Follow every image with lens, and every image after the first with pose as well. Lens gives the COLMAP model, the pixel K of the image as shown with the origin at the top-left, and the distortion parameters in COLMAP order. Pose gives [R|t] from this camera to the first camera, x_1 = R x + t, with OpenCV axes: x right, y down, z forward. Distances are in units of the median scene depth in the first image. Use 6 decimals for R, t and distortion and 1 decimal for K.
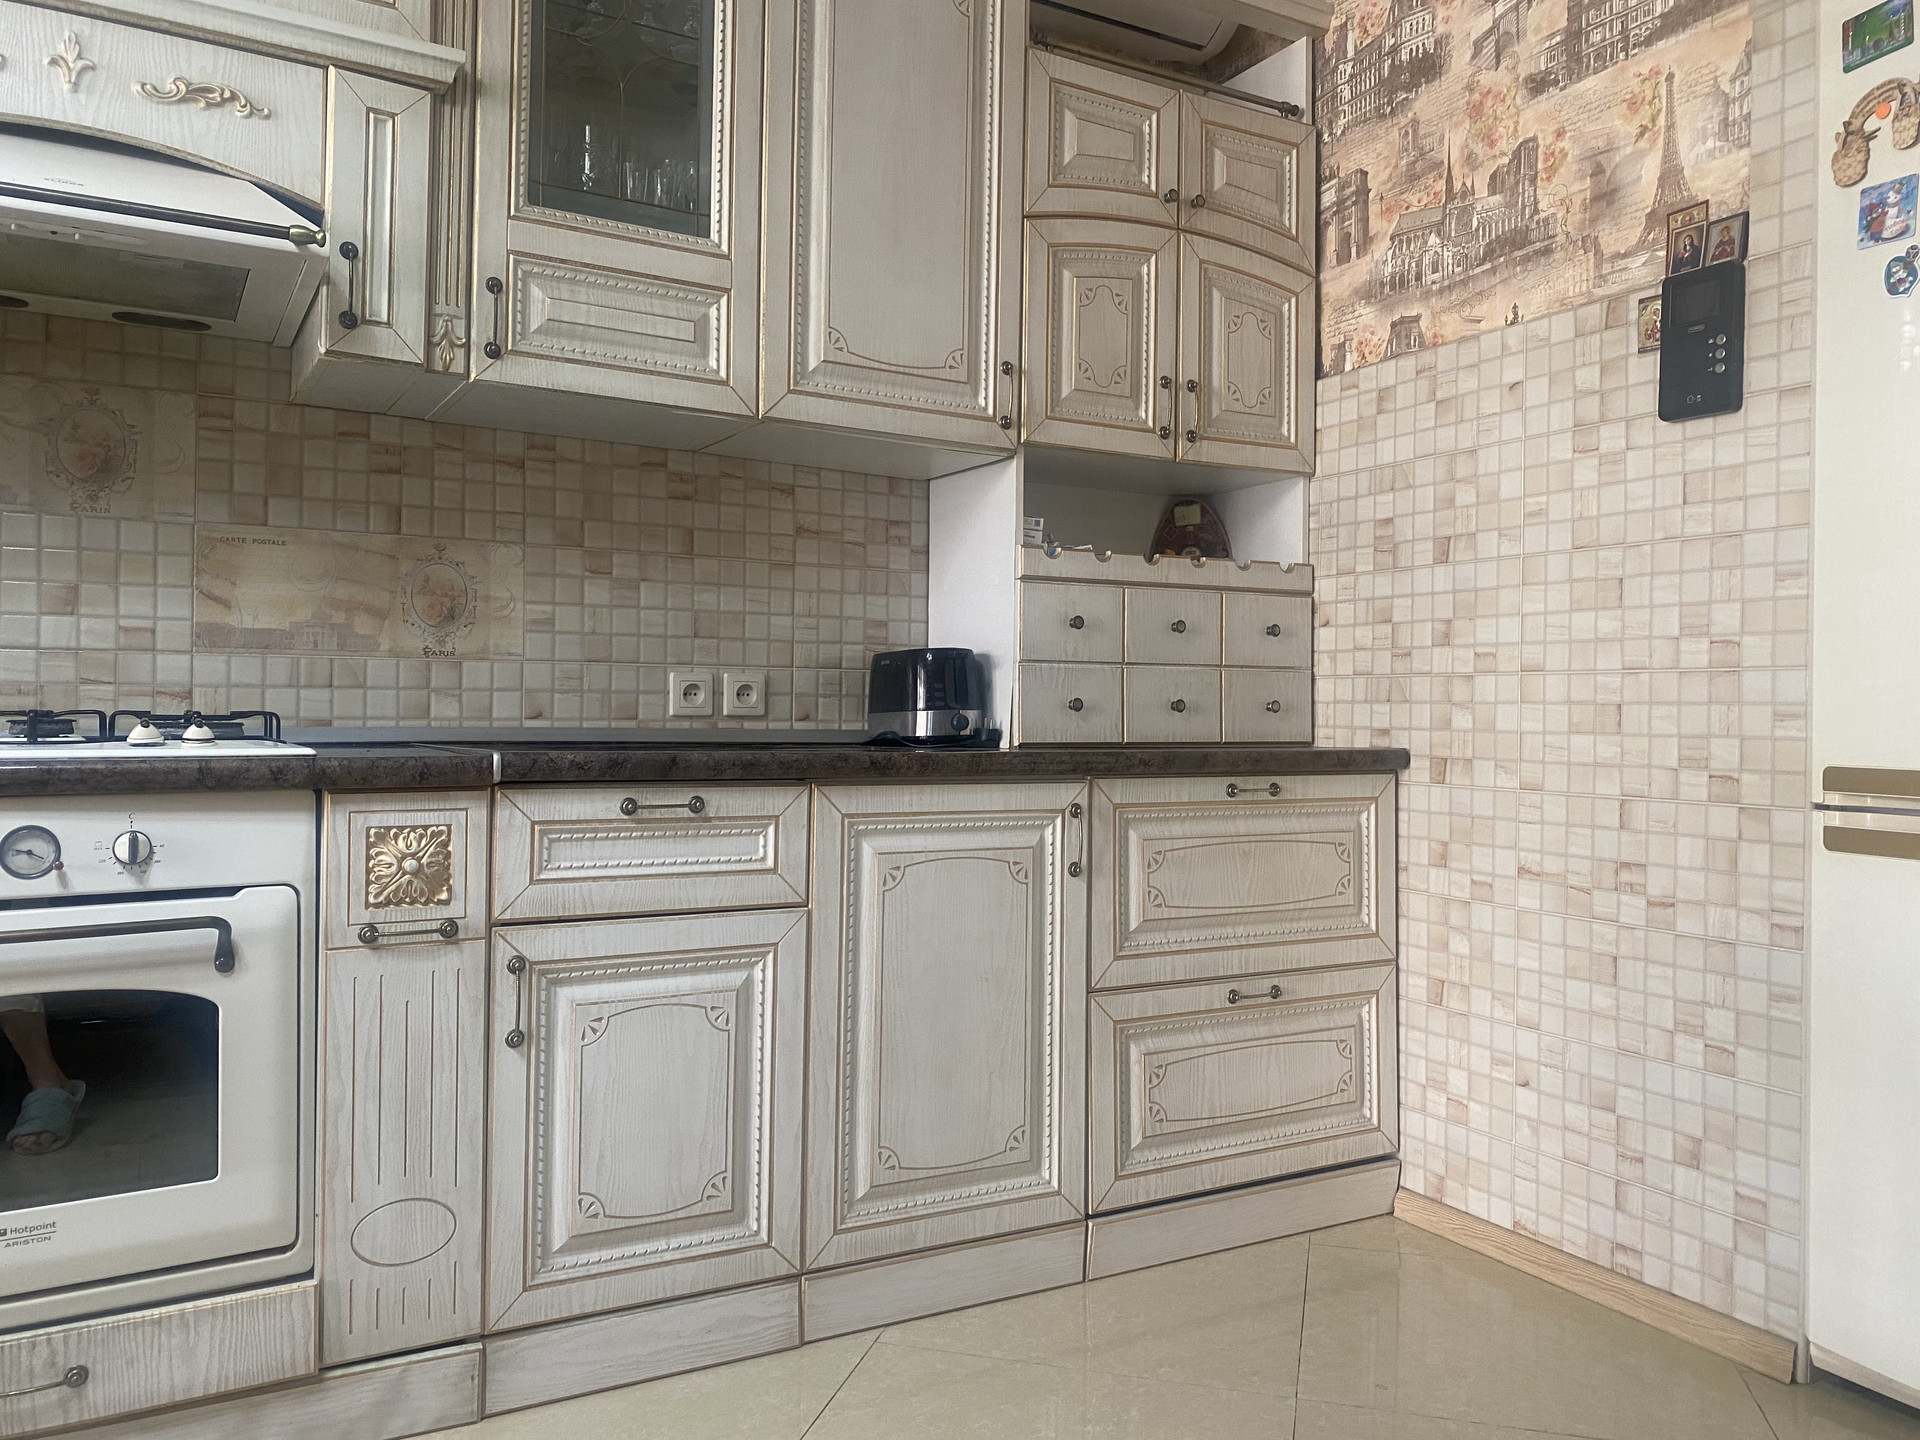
lens RADIAL K [[1446.7, 0, 962.0], [0, 1446.7, 705.0], [0, 0, 1]] dist [0.005829, -0.017392]
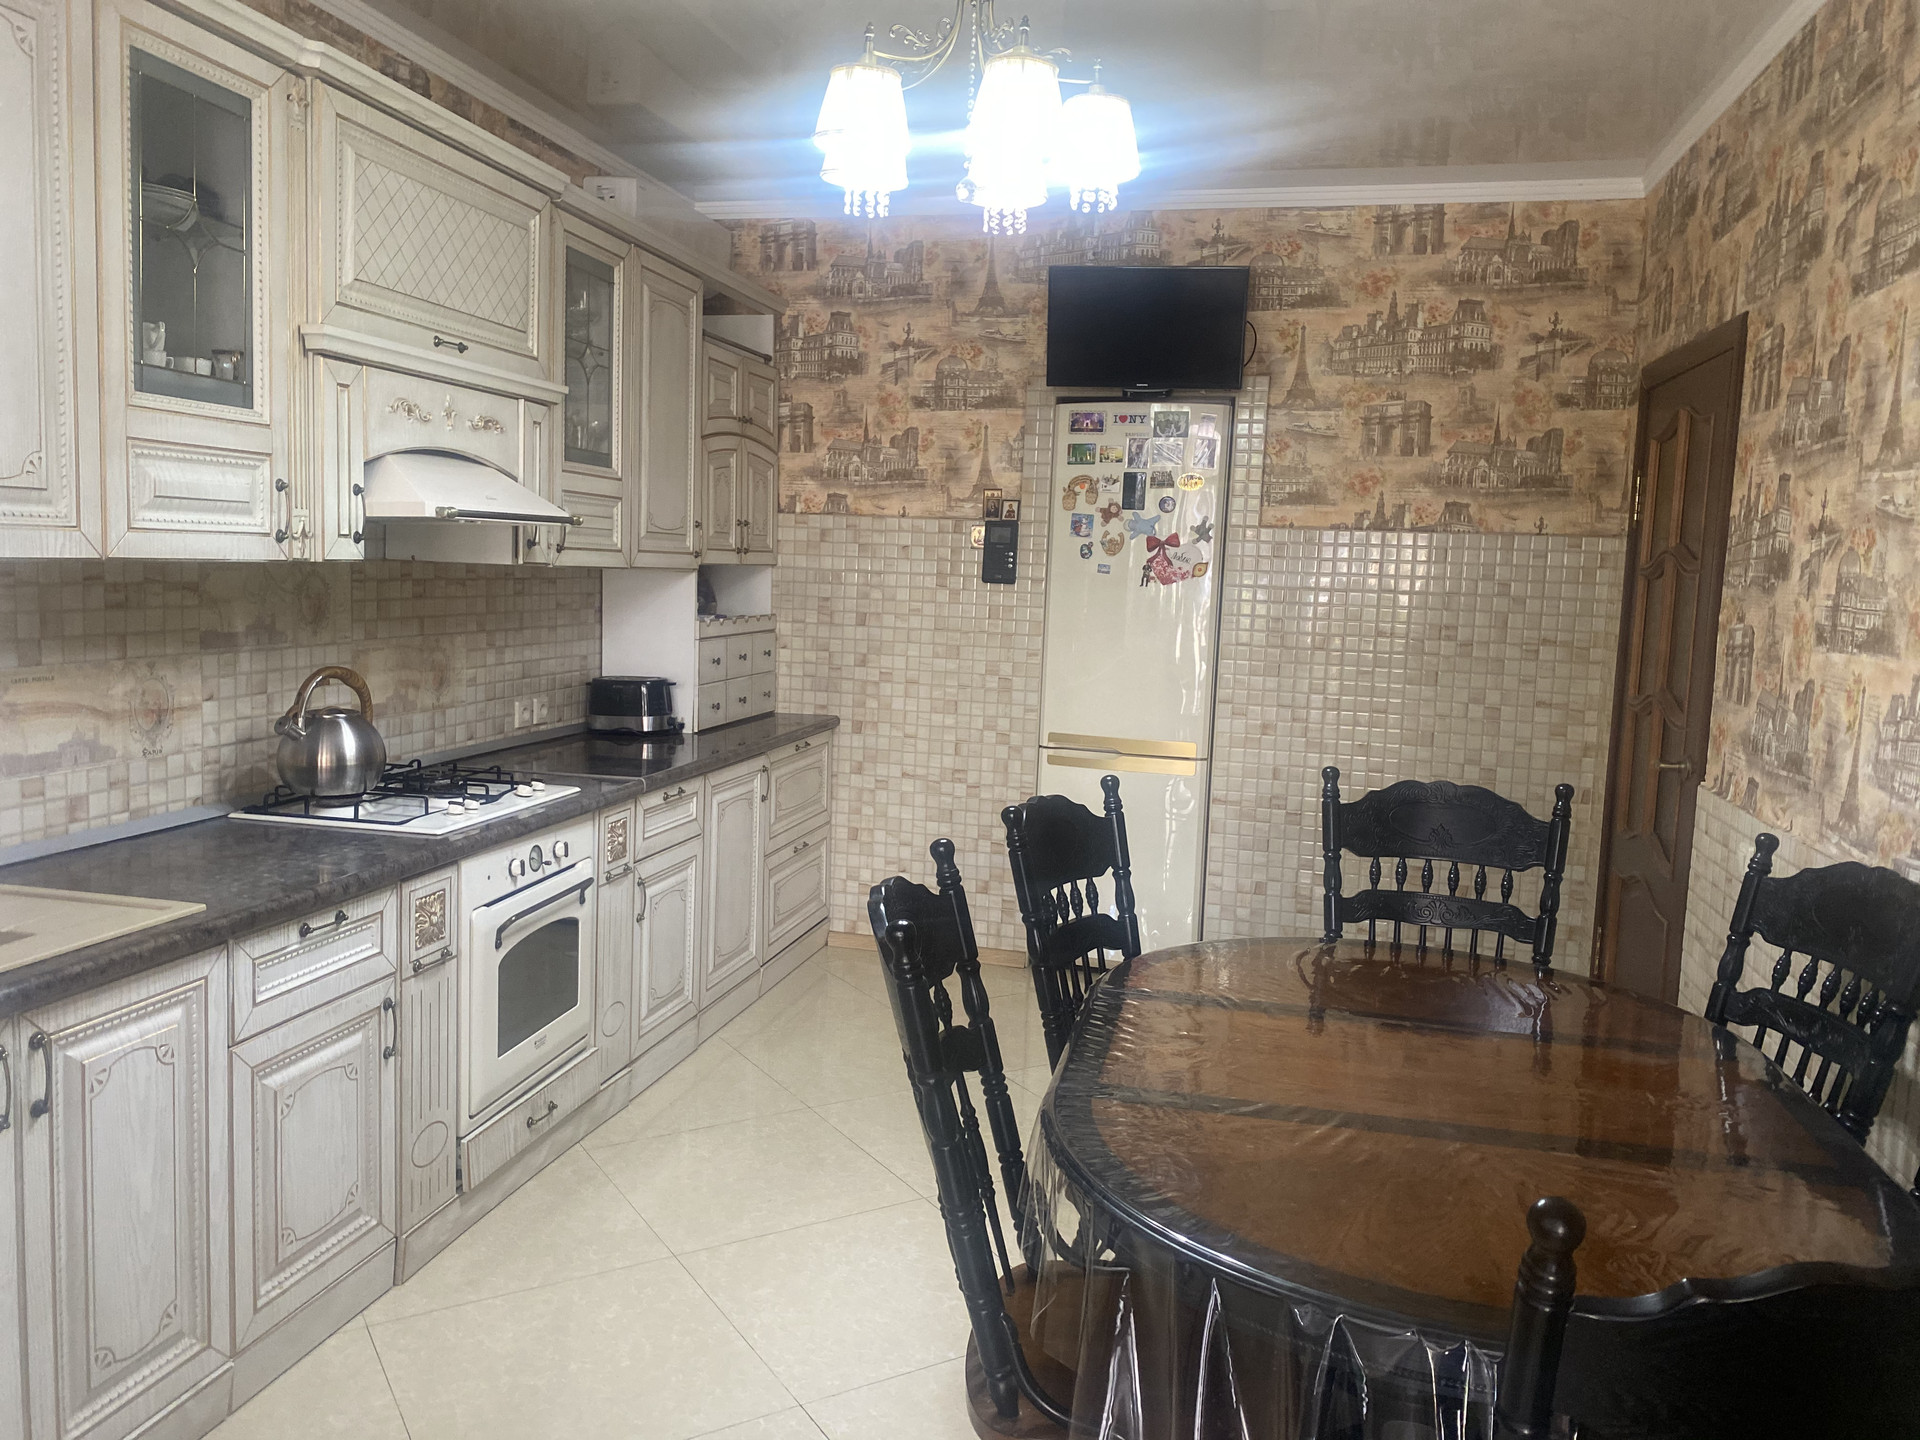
lens RADIAL K [[1446.7, 0, 957.4], [0, 1446.7, 718.9], [0, 0, 1]] dist [0.005829, -0.017392]
pose [[0.676264, -0.068279, 0.733488, -1.106965], [-0.036072, 0.991432, 0.125548, -0.235174], [-0.735776, -0.111362, 0.668006, -0.479834]]
